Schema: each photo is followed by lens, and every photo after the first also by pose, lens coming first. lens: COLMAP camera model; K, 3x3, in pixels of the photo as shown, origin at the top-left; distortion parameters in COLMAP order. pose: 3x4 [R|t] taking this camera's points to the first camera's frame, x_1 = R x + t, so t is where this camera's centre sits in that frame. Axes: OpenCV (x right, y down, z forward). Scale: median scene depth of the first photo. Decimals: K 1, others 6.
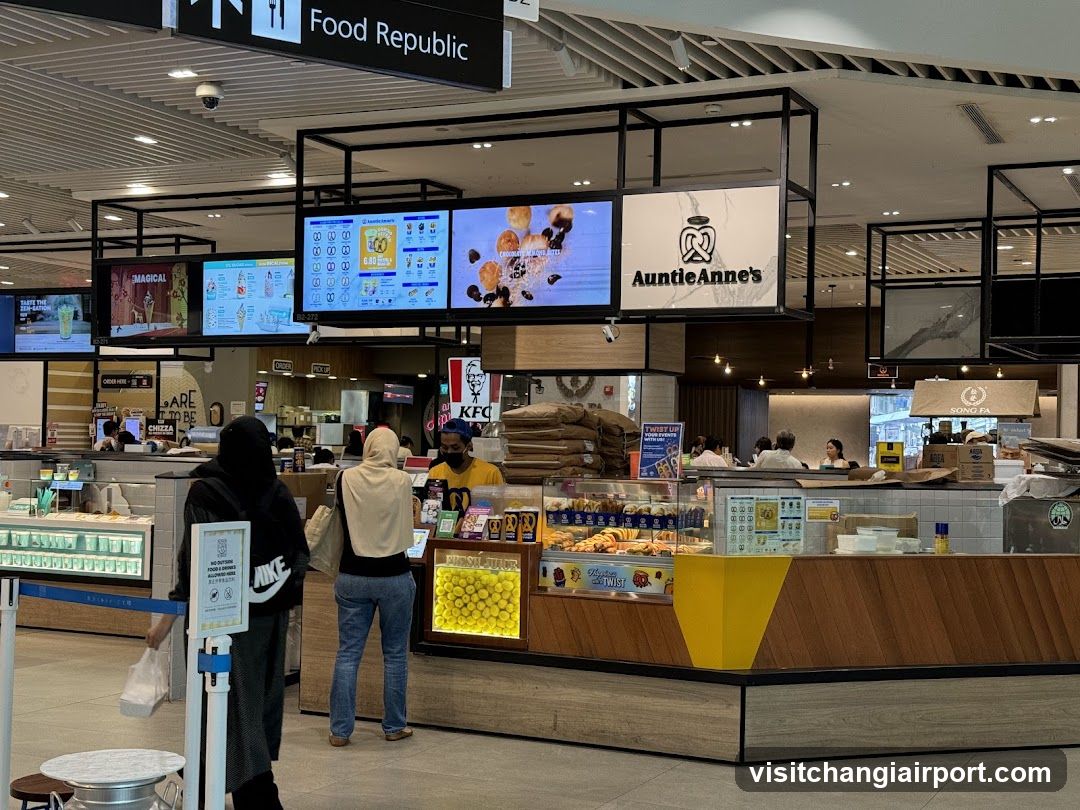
lens RADIAL K [[1602.9, 0, 499.4], [0, 1602.9, 404.1], [0, 0, 1]] dist [0.079810, 0.000000]
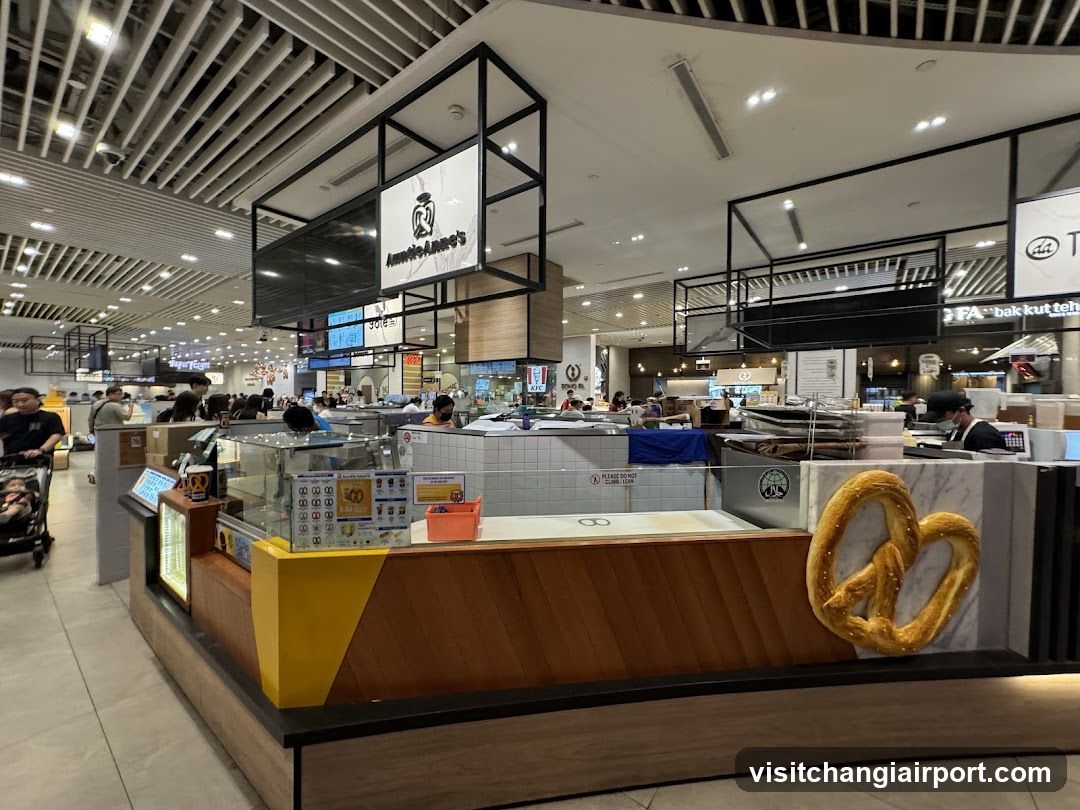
lens RADIAL K [[440.1, 0, 540.6], [0, 440.1, 404.2], [0, 0, 1]] dist [-0.012459, 0.000660]
pose [[0.983197, -0.012490, -0.182122, 0.250841], [0.018483, 0.999341, 0.031244, 0.018124], [0.181611, -0.034085, 0.982779, 0.705041]]
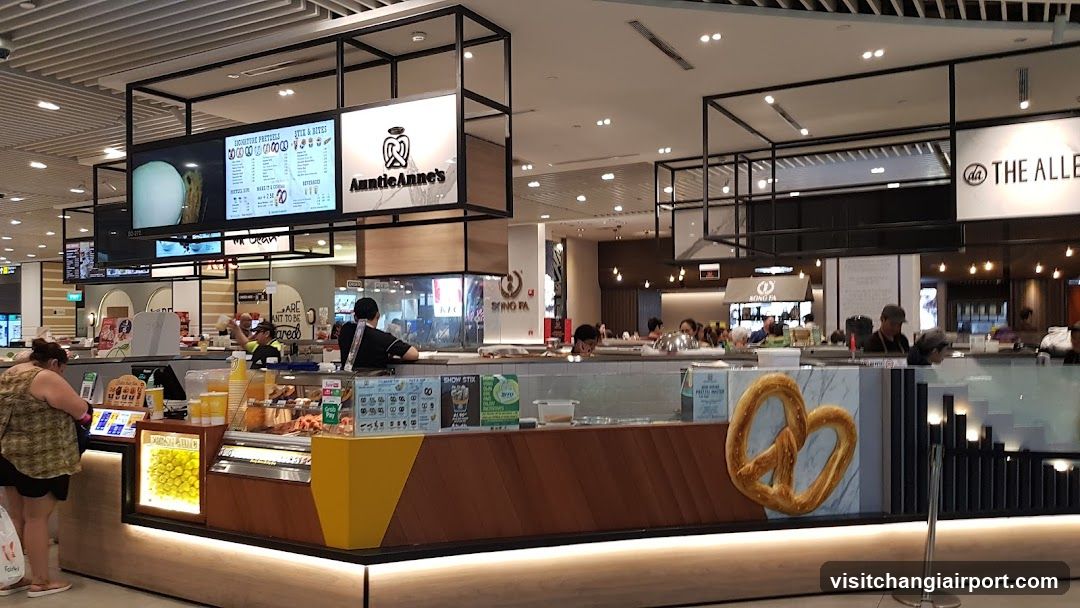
lens RADIAL K [[874.8, 0, 541.5], [0, 874.8, 305.9], [0, 0, 1]] dist [0.029297, -0.097365]
pose [[0.998207, -0.028348, -0.052713, 0.250937], [0.028244, 0.999597, -0.002721, 0.013345], [0.052769, 0.001228, 0.998606, 0.383651]]
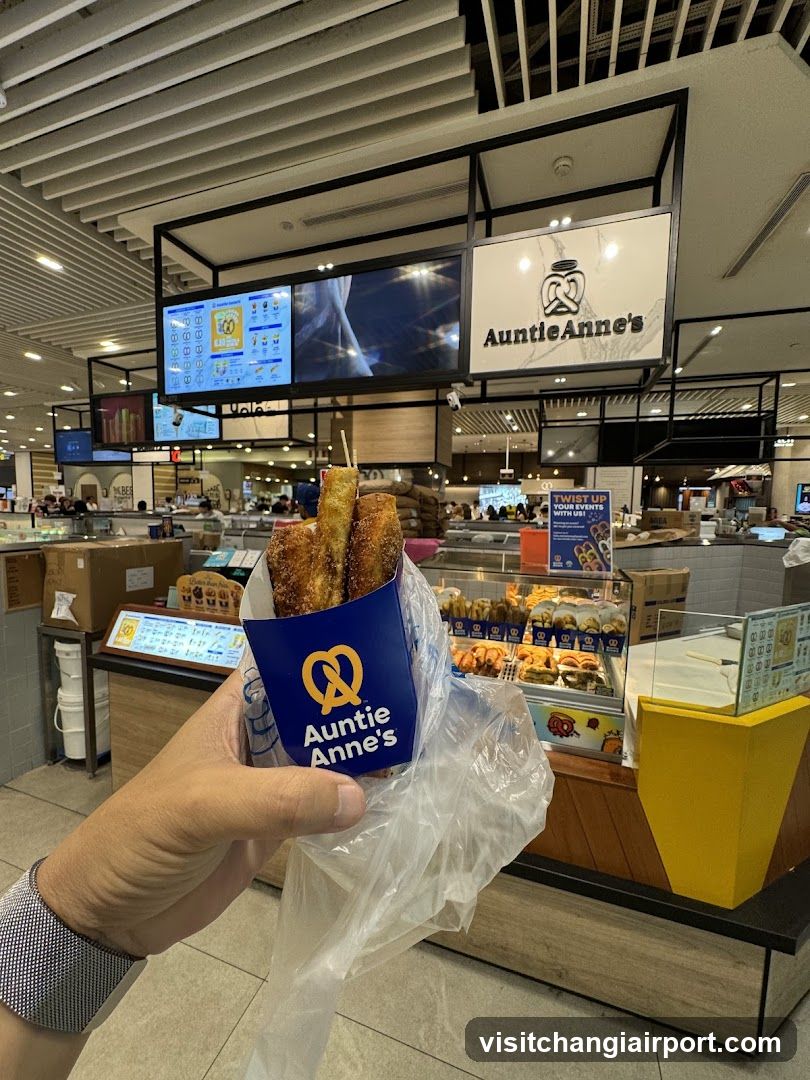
lens RADIAL K [[440.1, 0, 401.0], [0, 440.1, 537.4], [0, 0, 1]] dist [-0.012459, 0.000660]
pose [[0.991374, -0.011917, 0.130524, -0.000271], [-0.001158, 0.995023, 0.099642, 0.012082], [-0.131062, -0.098934, 0.986425, 0.744065]]
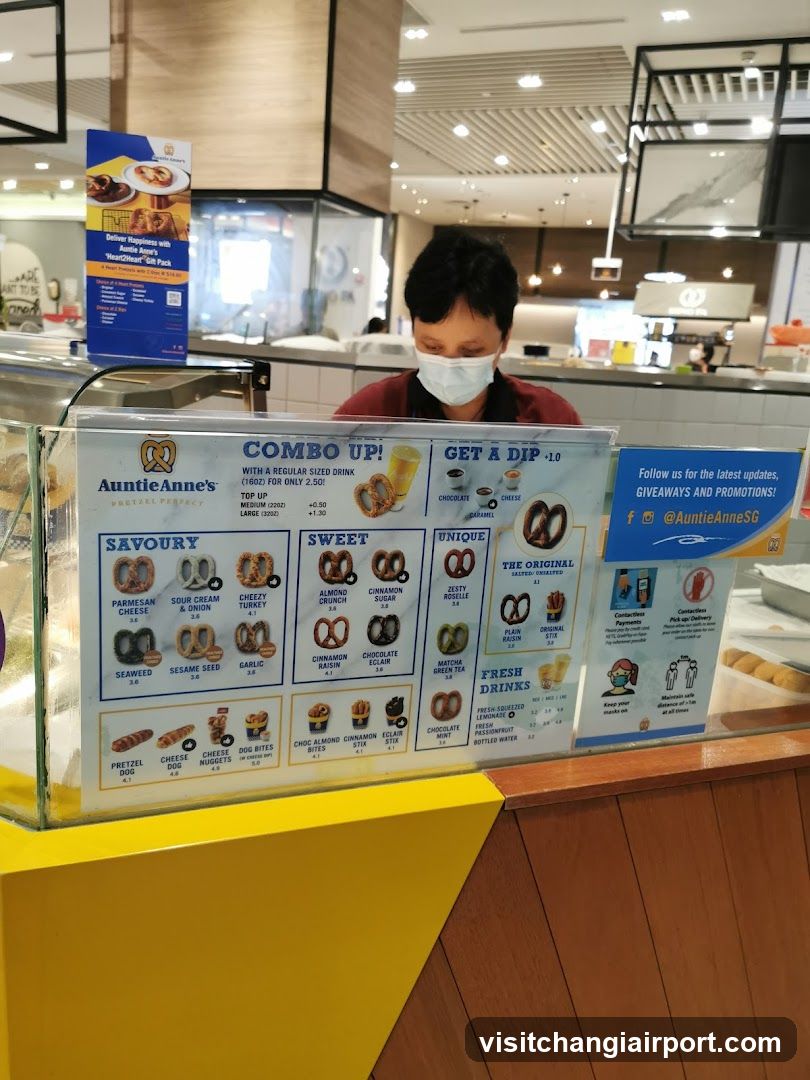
lens RADIAL K [[834.8, 0, 410.8], [0, 834.8, 563.3], [0, 0, 1]] dist [0.052111, -0.069569]
pose [[0.996396, 0.039777, 0.074921, 0.142954], [-0.058816, 0.960408, 0.272318, 0.041671], [-0.061122, -0.275743, 0.959286, 0.796860]]
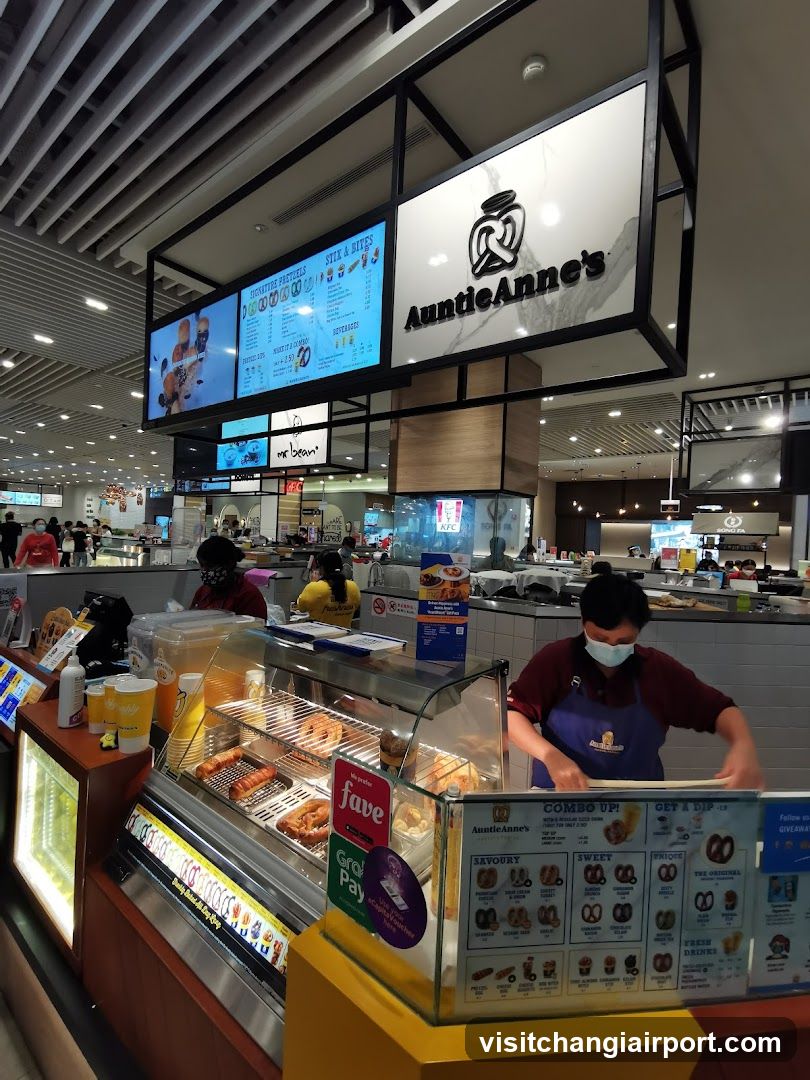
lens RADIAL K [[501.0, 0, 400.8], [0, 501.0, 539.4], [0, 0, 1]] dist [0.010756, -0.007396]
pose [[0.977806, 0.023294, -0.208212, 0.128609], [-0.018277, 0.999495, 0.025986, 0.011121], [0.208713, -0.021604, 0.977738, 0.787161]]
